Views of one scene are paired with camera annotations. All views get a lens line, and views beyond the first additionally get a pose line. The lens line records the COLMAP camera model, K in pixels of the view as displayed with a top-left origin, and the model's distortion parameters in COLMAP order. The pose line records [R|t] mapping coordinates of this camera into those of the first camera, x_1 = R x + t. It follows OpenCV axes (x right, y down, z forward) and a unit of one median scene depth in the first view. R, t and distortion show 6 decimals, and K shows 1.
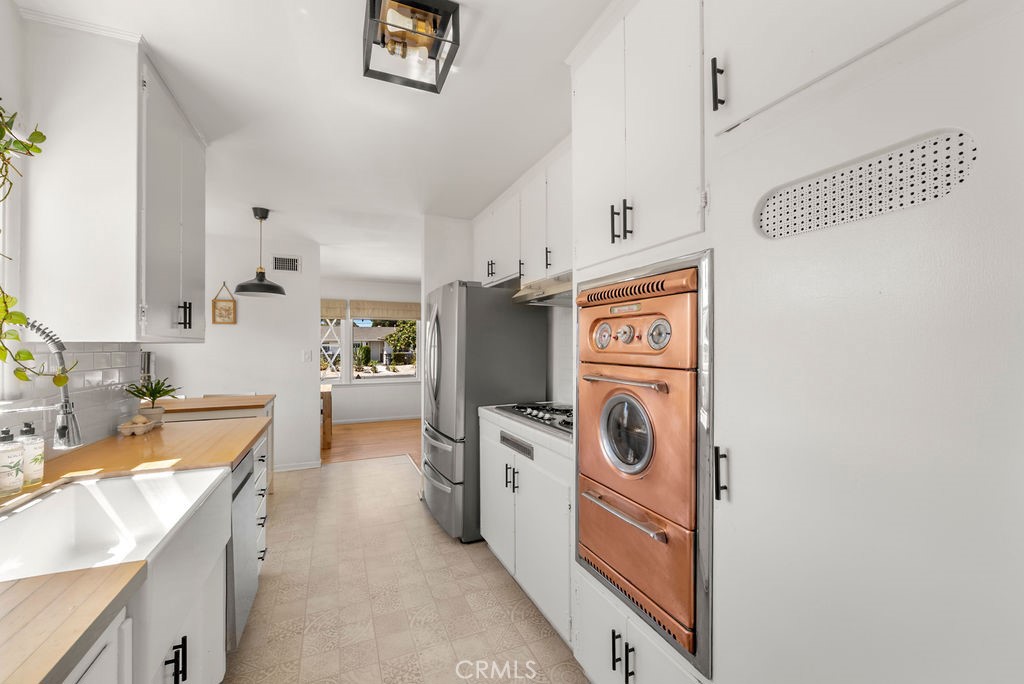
lens RADIAL K [[401.3, 0, 510.6], [0, 401.3, 341.2], [0, 0, 1]] dist [-0.006520, 0.000309]
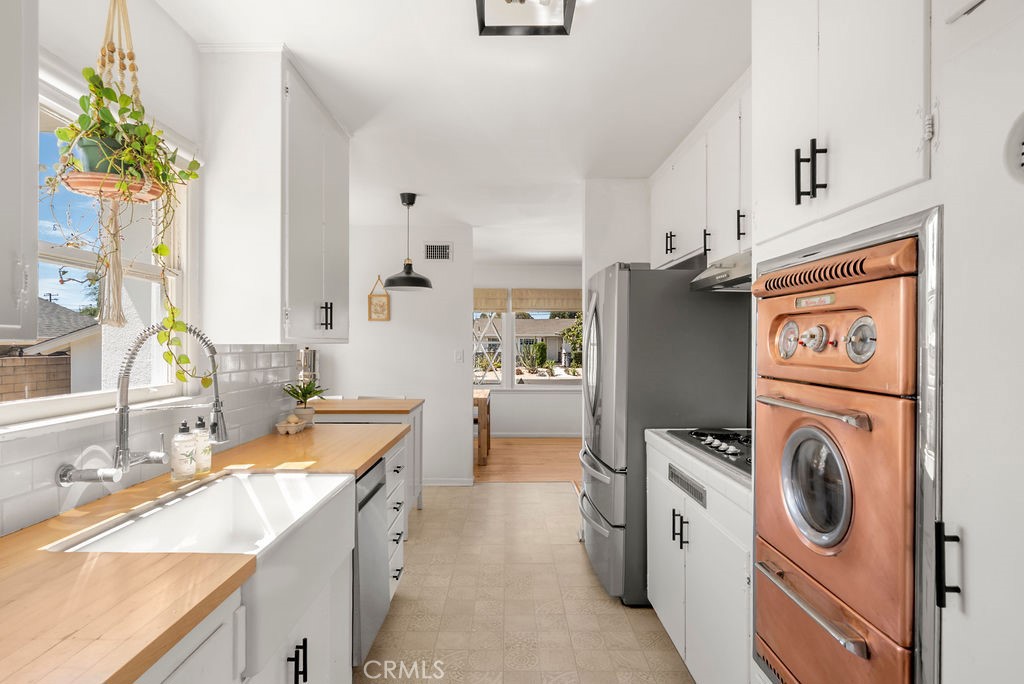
lens RADIAL K [[525.8, 0, 513.3], [0, 525.8, 338.9], [0, 0, 1]] dist [-0.004393, -0.002250]
pose [[0.920157, 0.002087, -0.391545, 0.135301], [-0.000356, 0.999990, 0.004494, -0.016908], [0.391550, -0.003996, 0.920148, -0.009545]]
